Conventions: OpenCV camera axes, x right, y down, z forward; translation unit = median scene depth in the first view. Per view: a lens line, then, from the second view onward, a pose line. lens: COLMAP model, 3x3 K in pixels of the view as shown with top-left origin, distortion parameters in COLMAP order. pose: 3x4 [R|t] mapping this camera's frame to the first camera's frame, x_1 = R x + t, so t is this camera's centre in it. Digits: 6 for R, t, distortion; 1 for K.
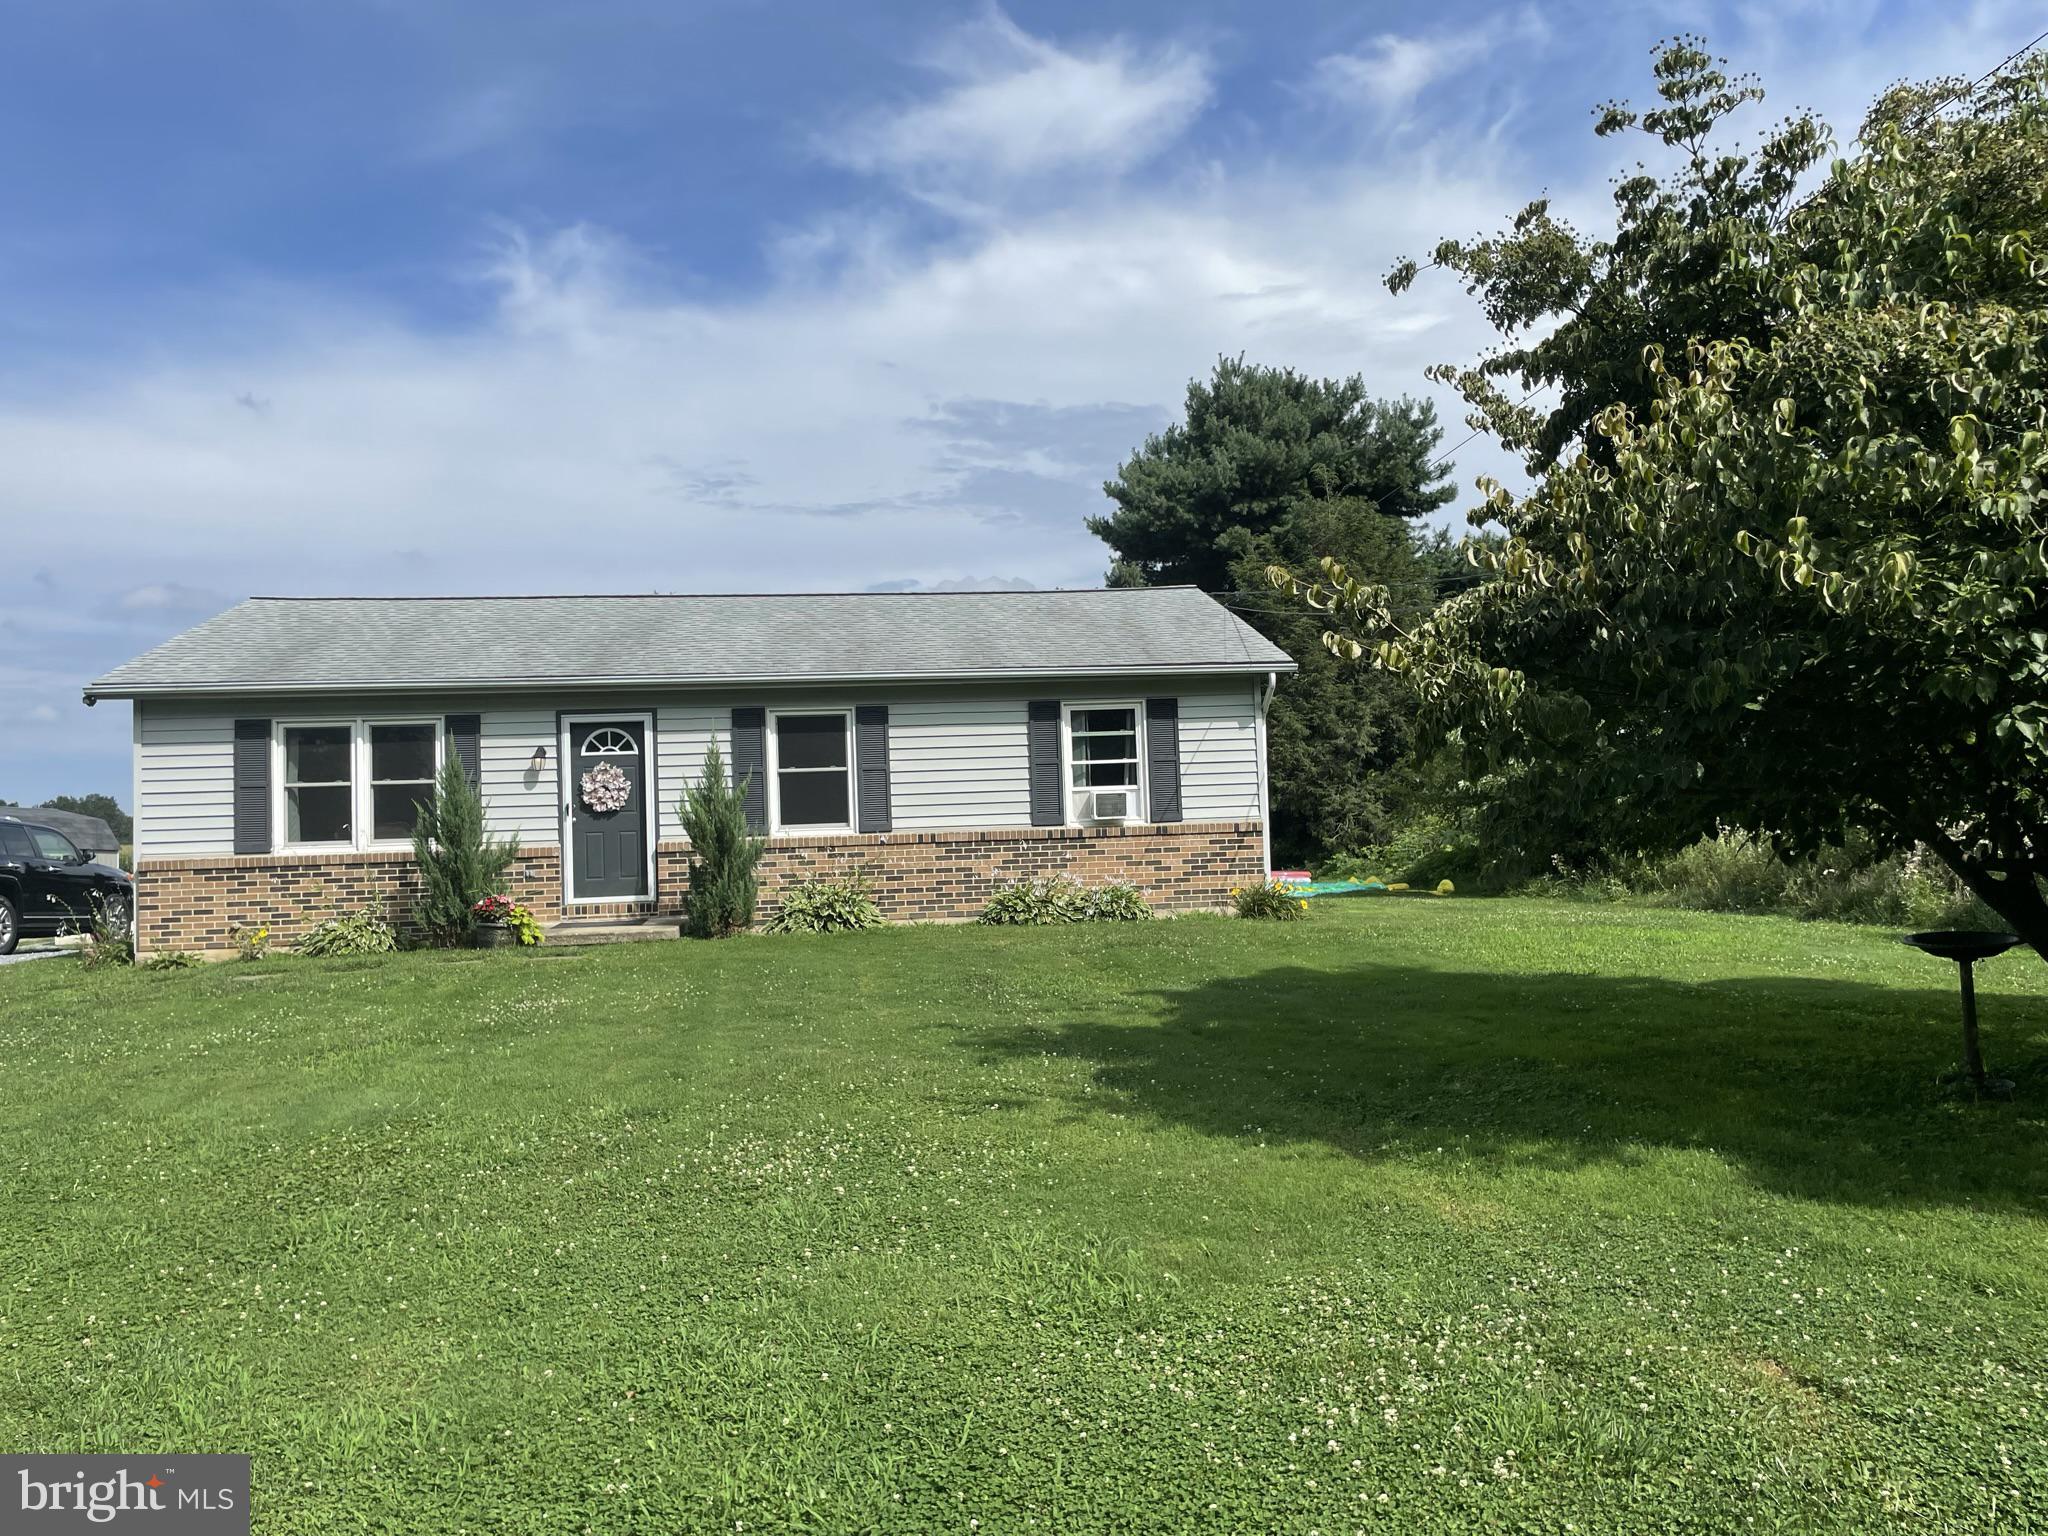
lens RADIAL K [[1555.8, 0, 1023.6], [0, 1555.8, 782.0], [0, 0, 1]] dist [0.092010, -0.134884]
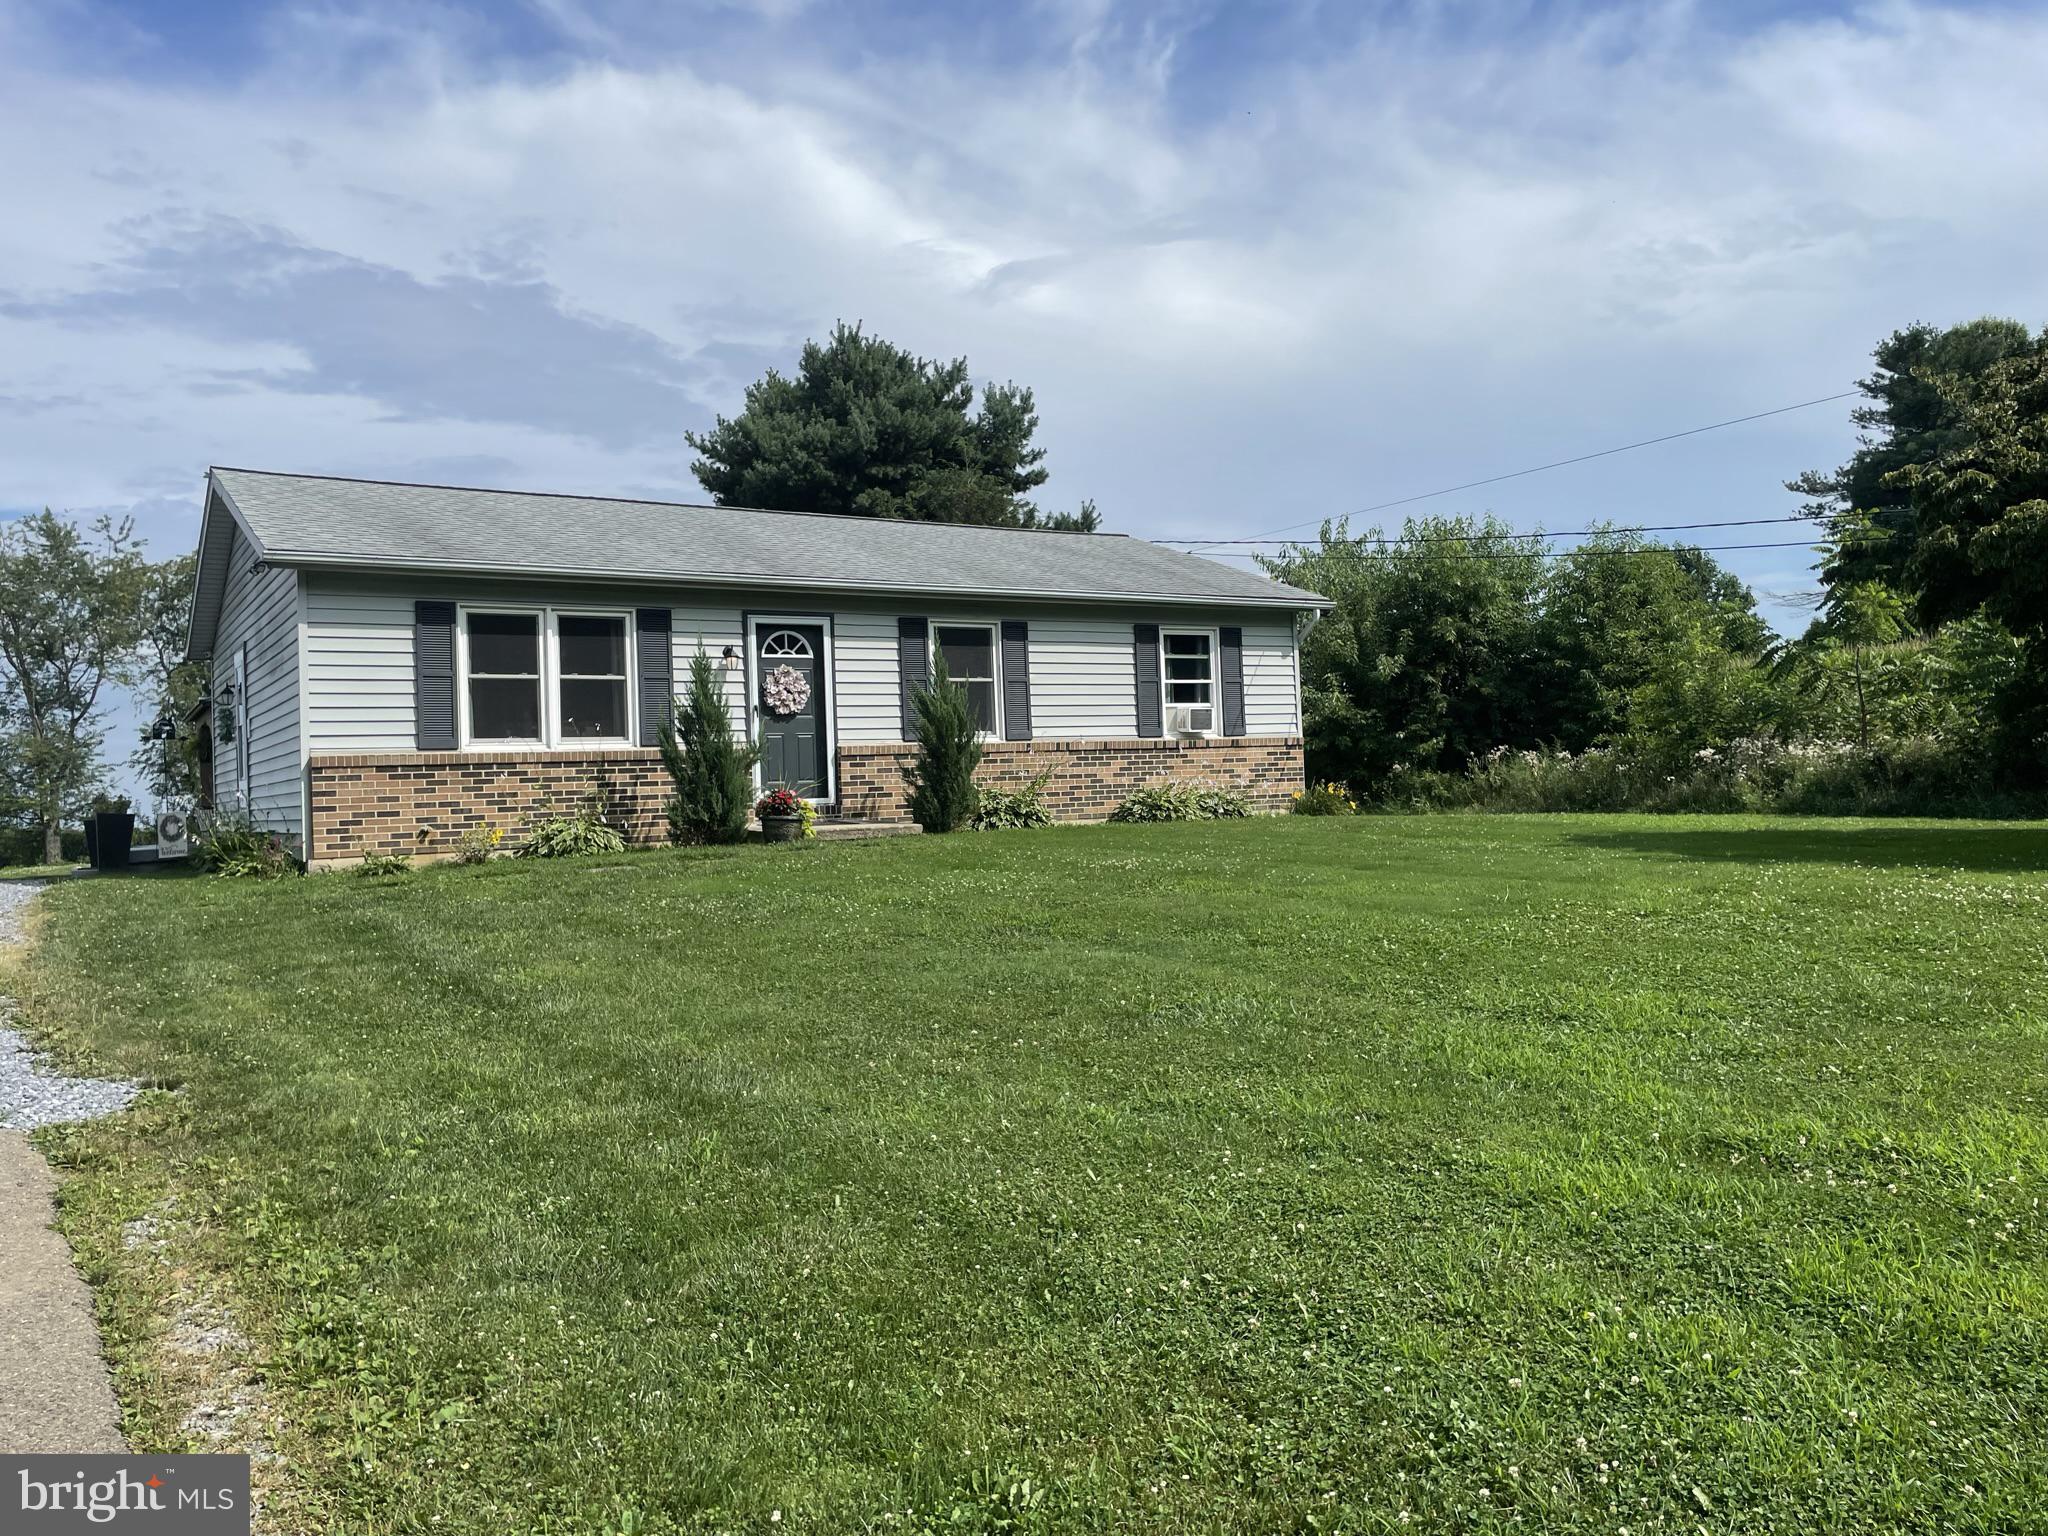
lens RADIAL K [[1555.8, 0, 1032.7], [0, 1555.8, 758.7], [0, 0, 1]] dist [0.092010, -0.134884]
pose [[0.897632, 0.009350, 0.440646, -0.556205], [-0.008801, 0.999956, -0.003289, 0.048347], [-0.440657, -0.000926, 0.897675, 0.037651]]
